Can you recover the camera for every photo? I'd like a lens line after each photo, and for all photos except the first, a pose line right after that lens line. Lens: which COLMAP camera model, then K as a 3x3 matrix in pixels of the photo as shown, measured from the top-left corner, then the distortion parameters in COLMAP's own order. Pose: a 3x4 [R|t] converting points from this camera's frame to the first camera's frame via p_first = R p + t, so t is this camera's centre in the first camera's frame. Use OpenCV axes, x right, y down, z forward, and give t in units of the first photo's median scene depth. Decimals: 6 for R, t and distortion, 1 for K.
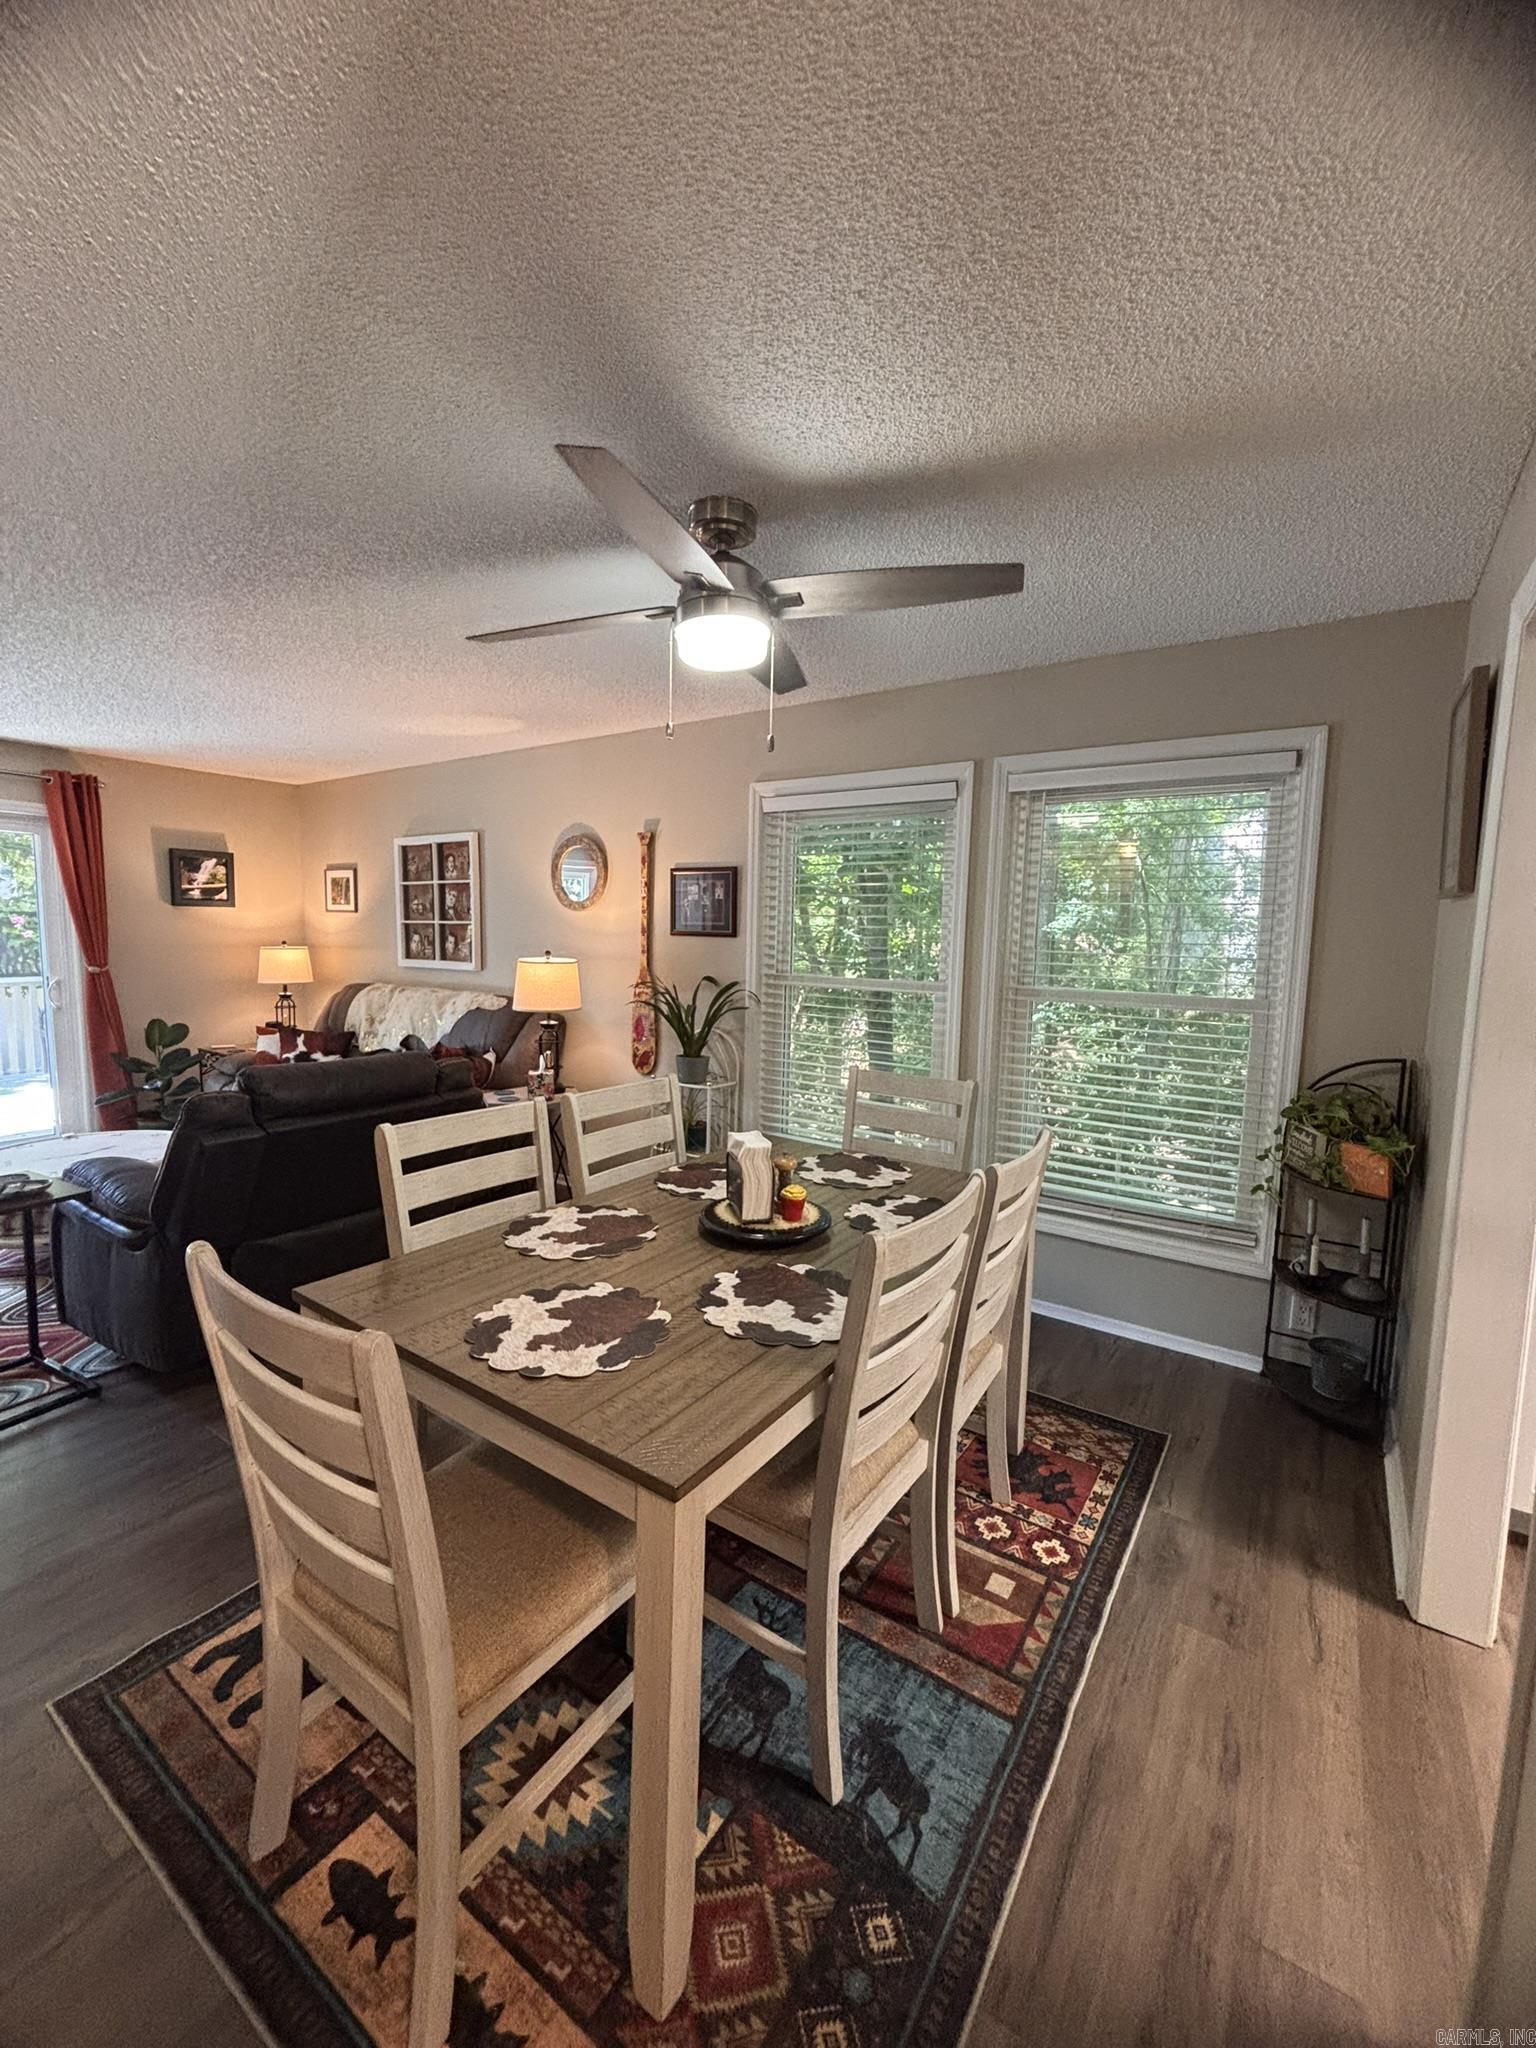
lens RADIAL K [[834.8, 0, 767.6], [0, 834.8, 1031.8], [0, 0, 1]] dist [0.005056, -0.002883]
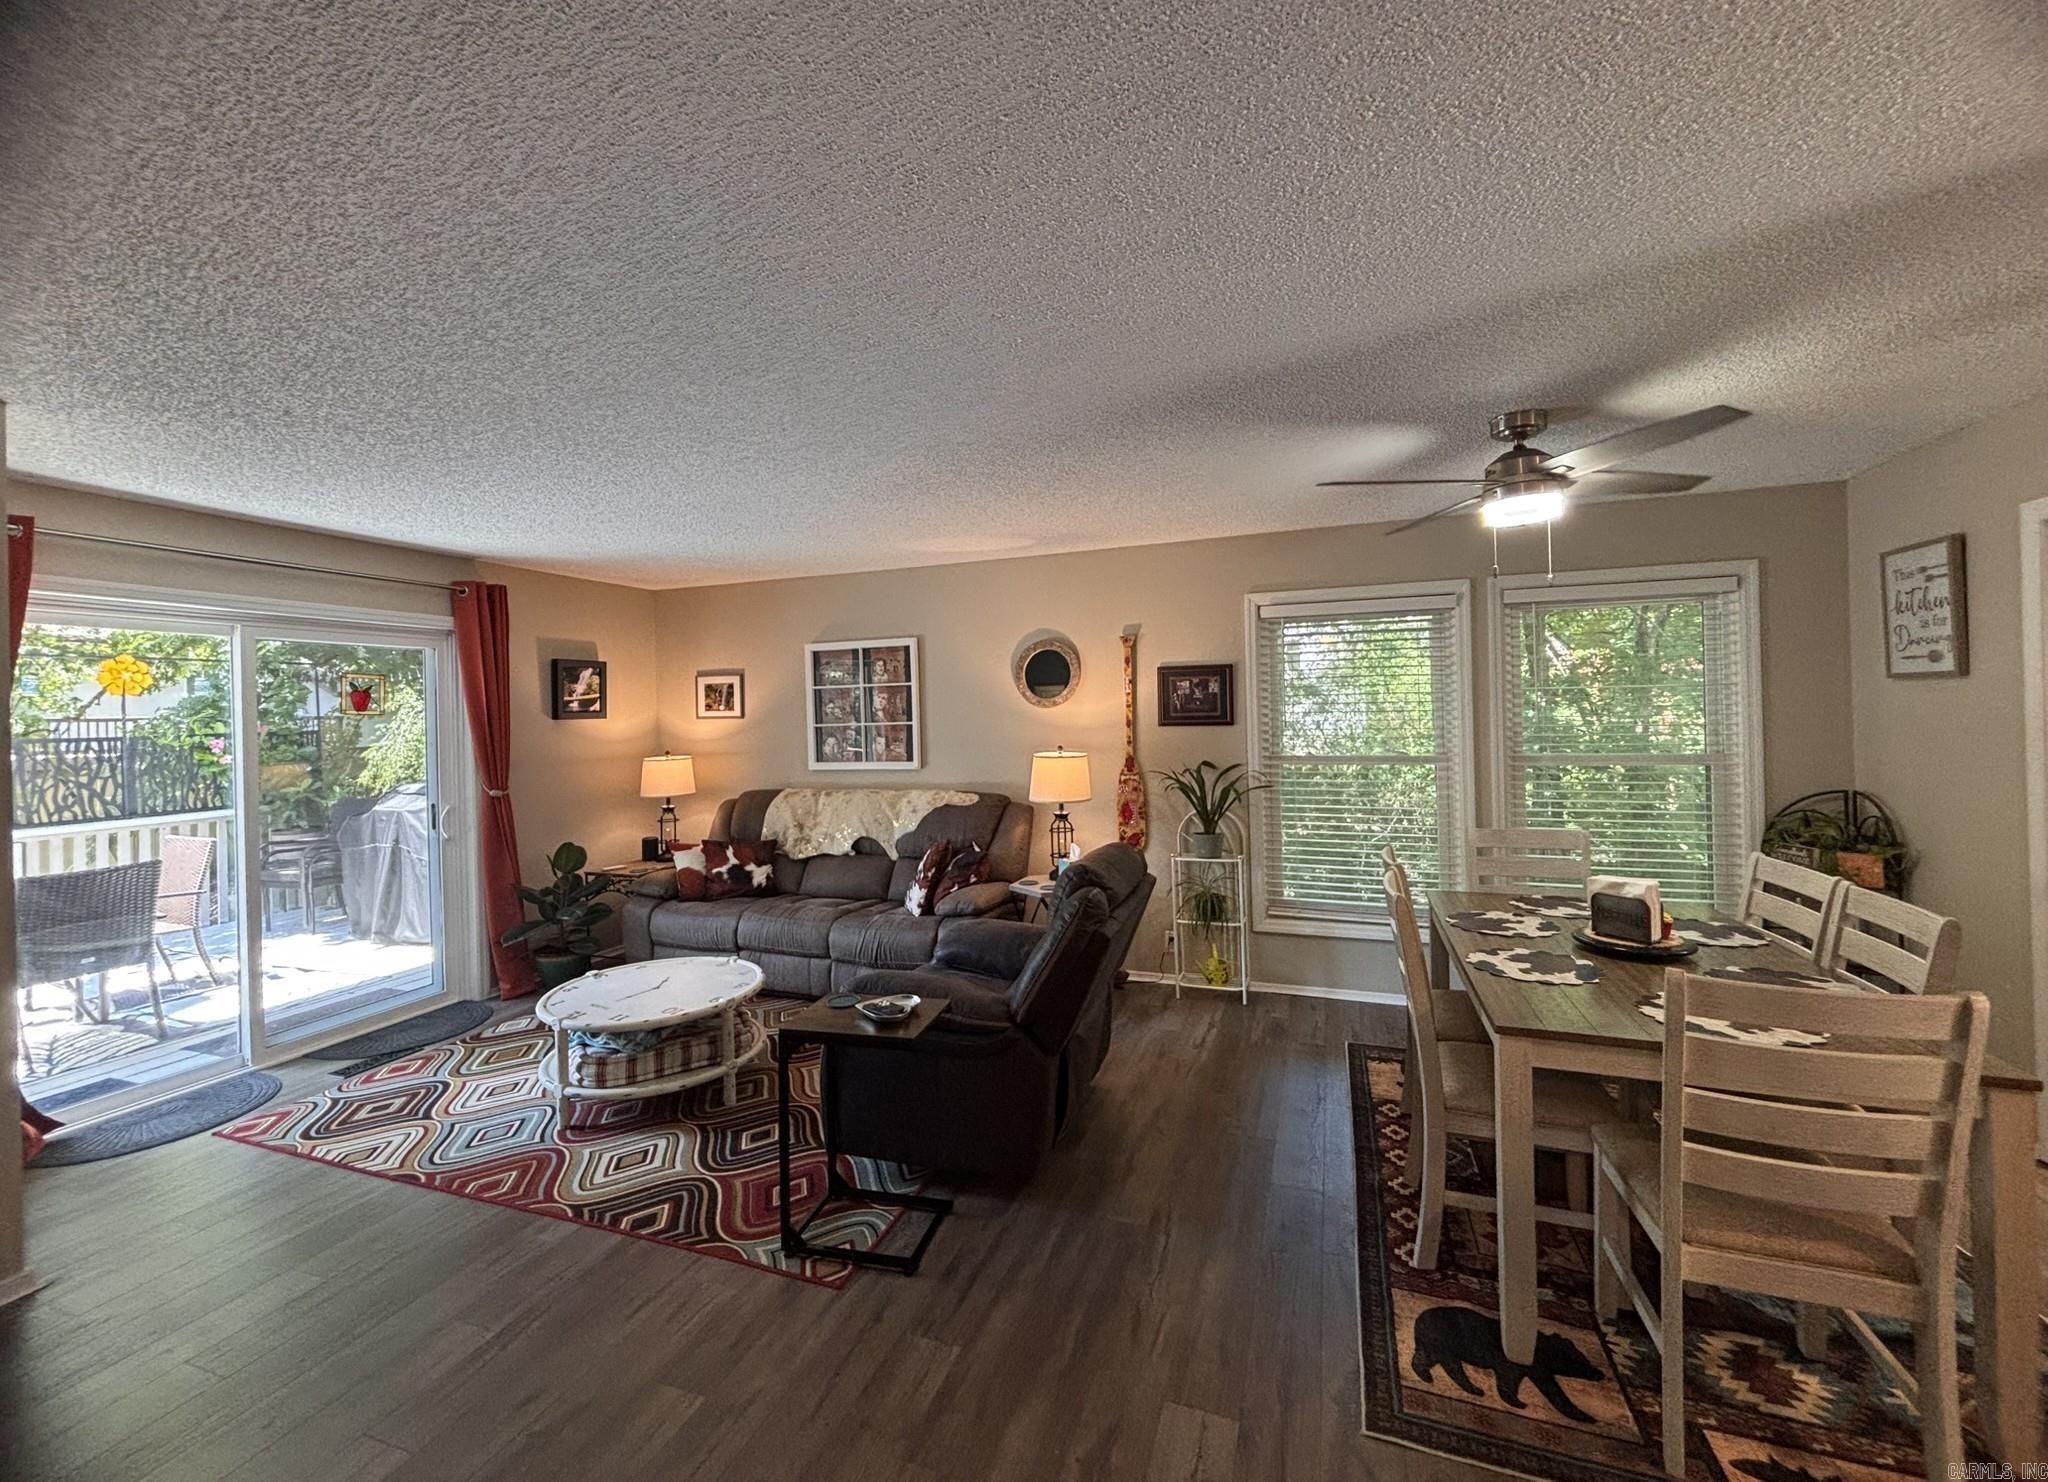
lens RADIAL K [[836.2, 0, 1023.4], [0, 836.2, 724.5], [0, 0, 1]] dist [0.011291, -0.000002]
pose [[0.968706, -0.045721, 0.243965, -0.459418], [0.071306, 0.992718, -0.097090, -0.018528], [-0.237749, 0.111448, 0.964912, -0.027613]]
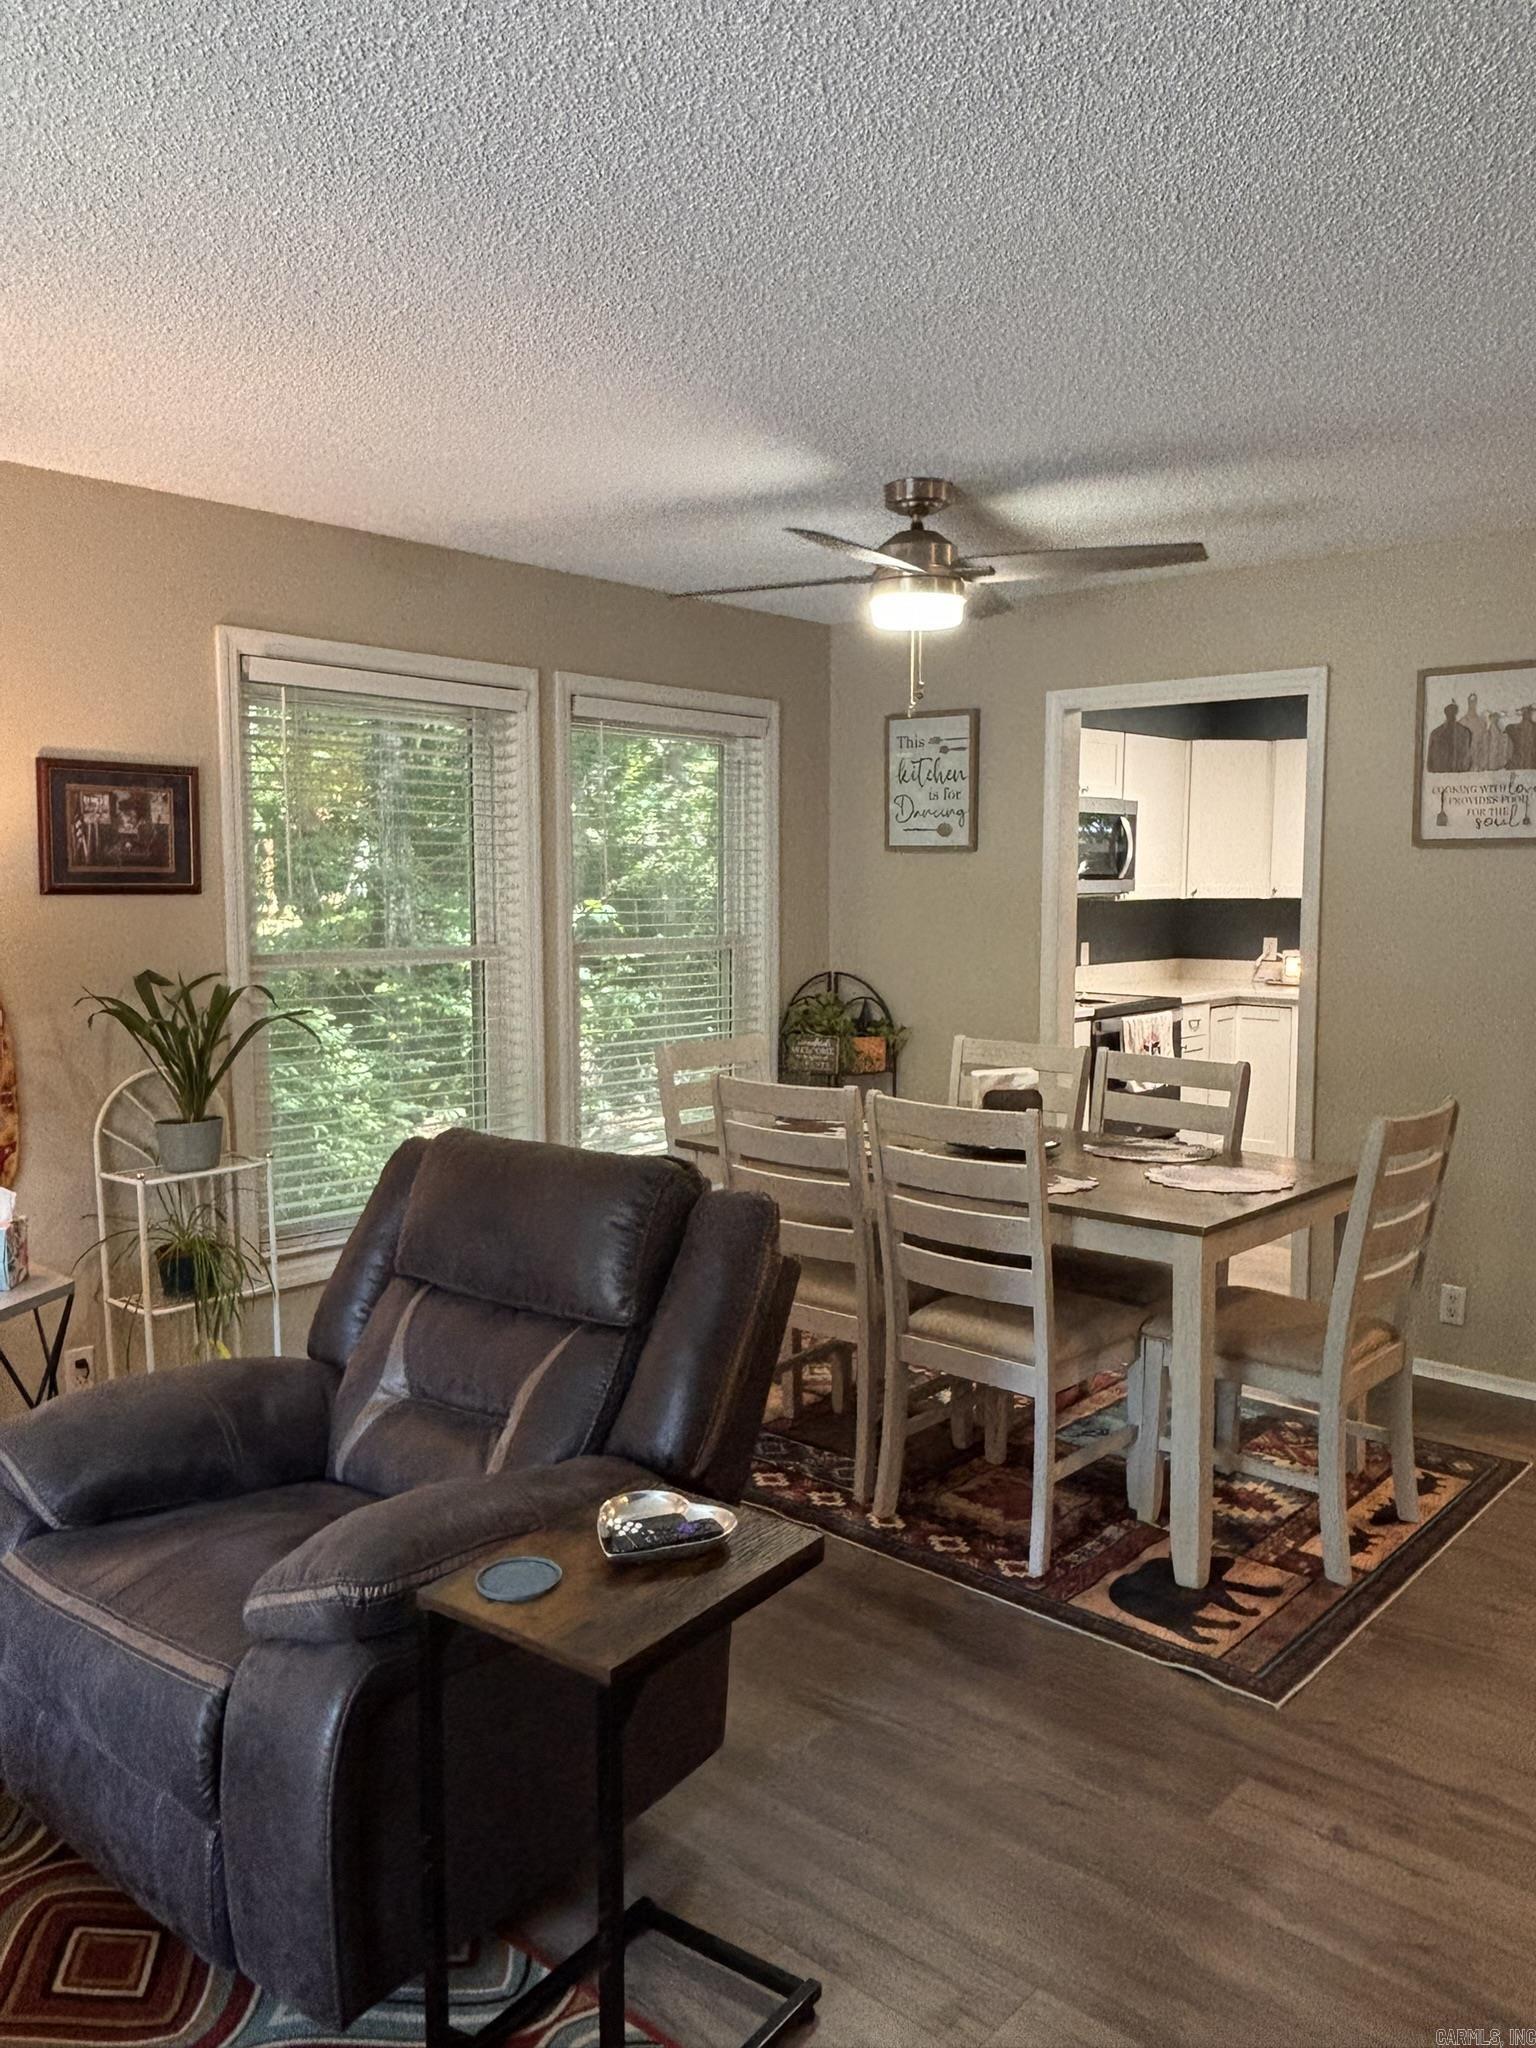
lens RADIAL K [[1543.0, 0, 770.1], [0, 1543.0, 1018.3], [0, 0, 1]] dist [0.040817, 0.000456]
pose [[0.116420, -0.110512, 0.987033, -0.788616], [0.118275, 0.988261, 0.096699, -0.067150], [-0.986133, 0.105483, 0.128124, 0.387686]]
